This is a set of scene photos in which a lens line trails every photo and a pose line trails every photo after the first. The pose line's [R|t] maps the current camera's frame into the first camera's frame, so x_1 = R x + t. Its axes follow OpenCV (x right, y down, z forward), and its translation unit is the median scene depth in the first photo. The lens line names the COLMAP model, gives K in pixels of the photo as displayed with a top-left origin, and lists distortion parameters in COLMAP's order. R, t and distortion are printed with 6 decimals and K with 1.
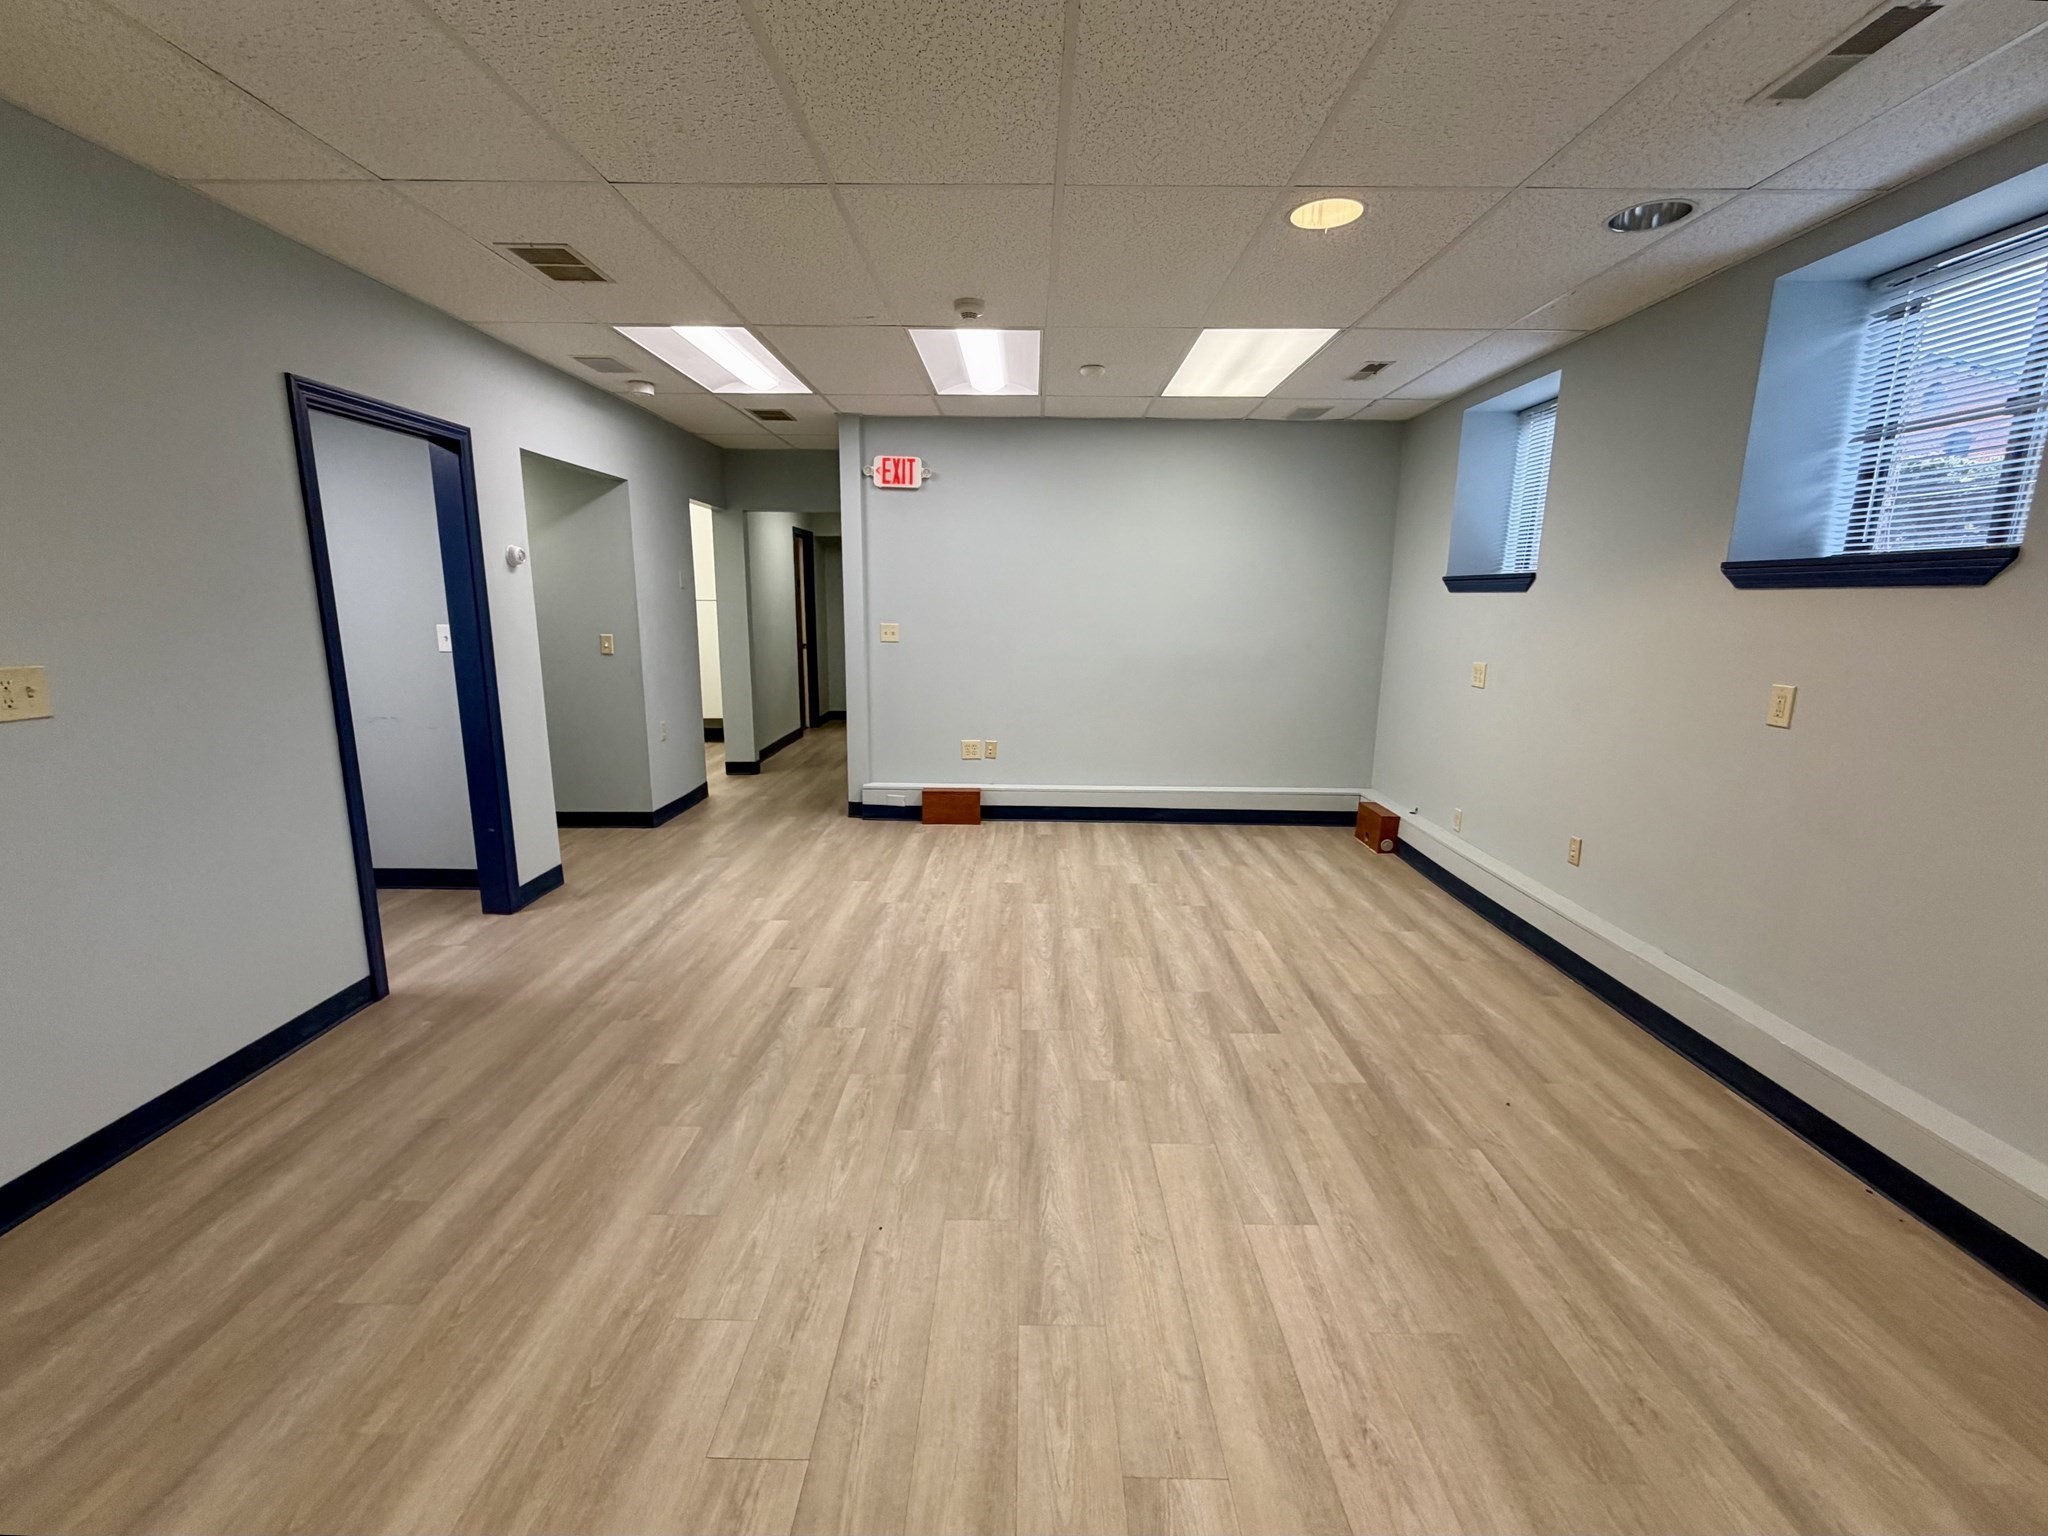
lens RADIAL K [[828.7, 0, 1010.6], [0, 828.7, 765.6], [0, 0, 1]] dist [0.002621, -0.000207]
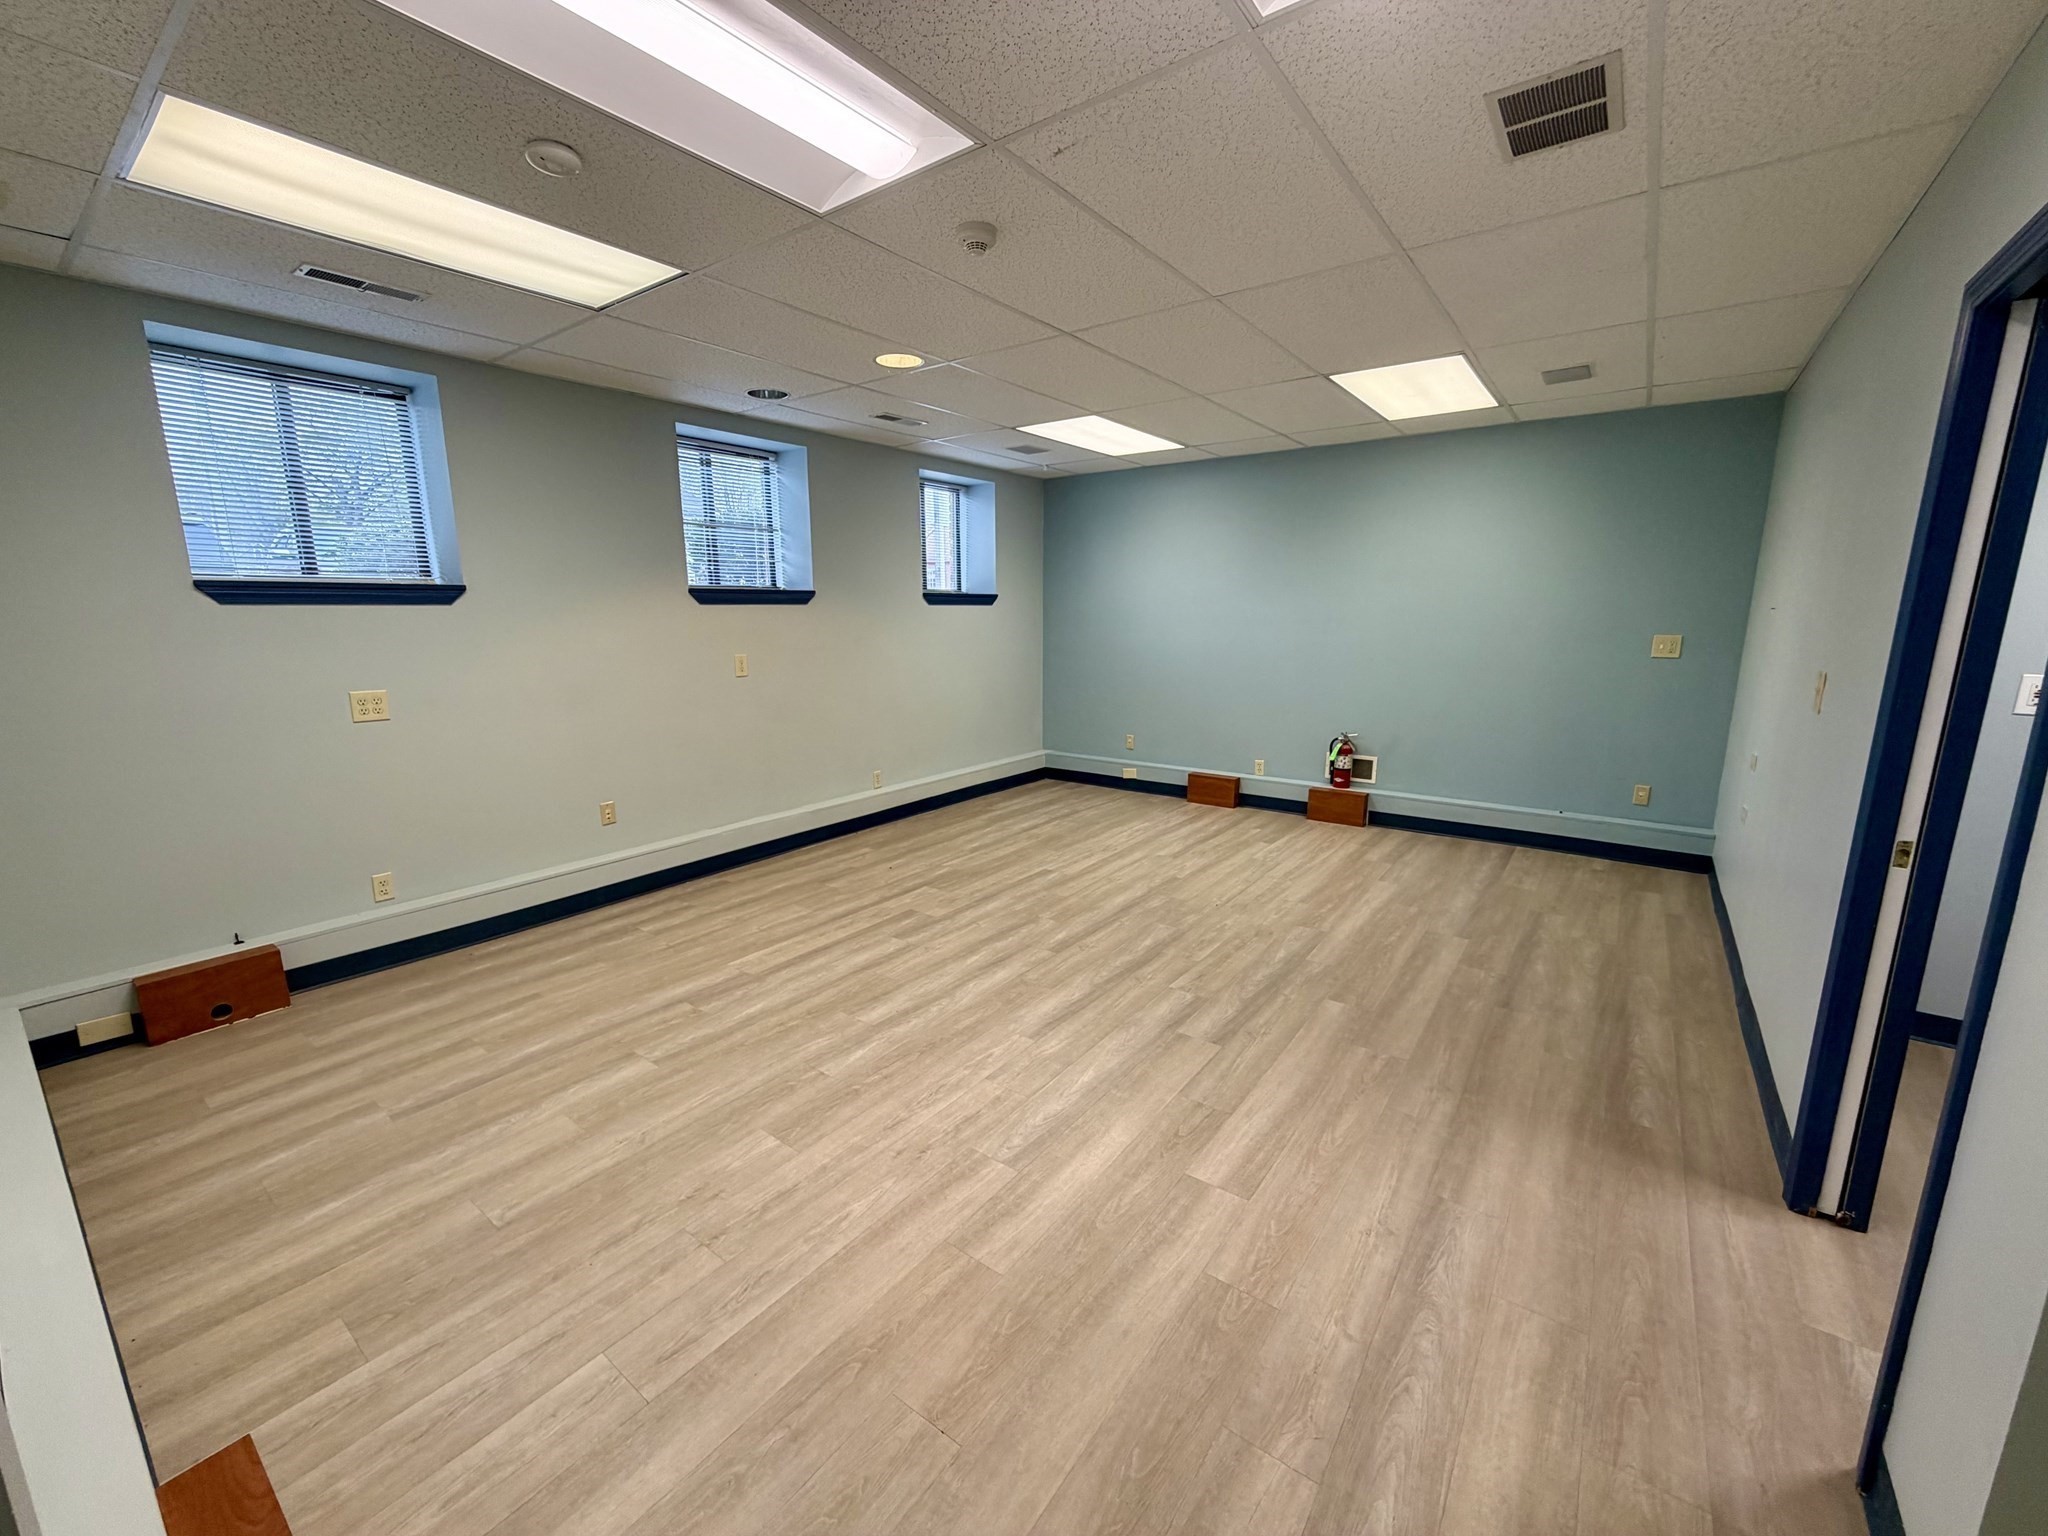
lens RADIAL K [[828.7, 0, 1011.5], [0, 828.7, 770.0], [0, 0, 1]] dist [0.002621, -0.000207]
pose [[-0.803450, -0.120337, 0.583084, -0.549461], [0.116285, 0.928780, 0.351916, -0.342356], [-0.583906, 0.350551, -0.732235, 1.617761]]
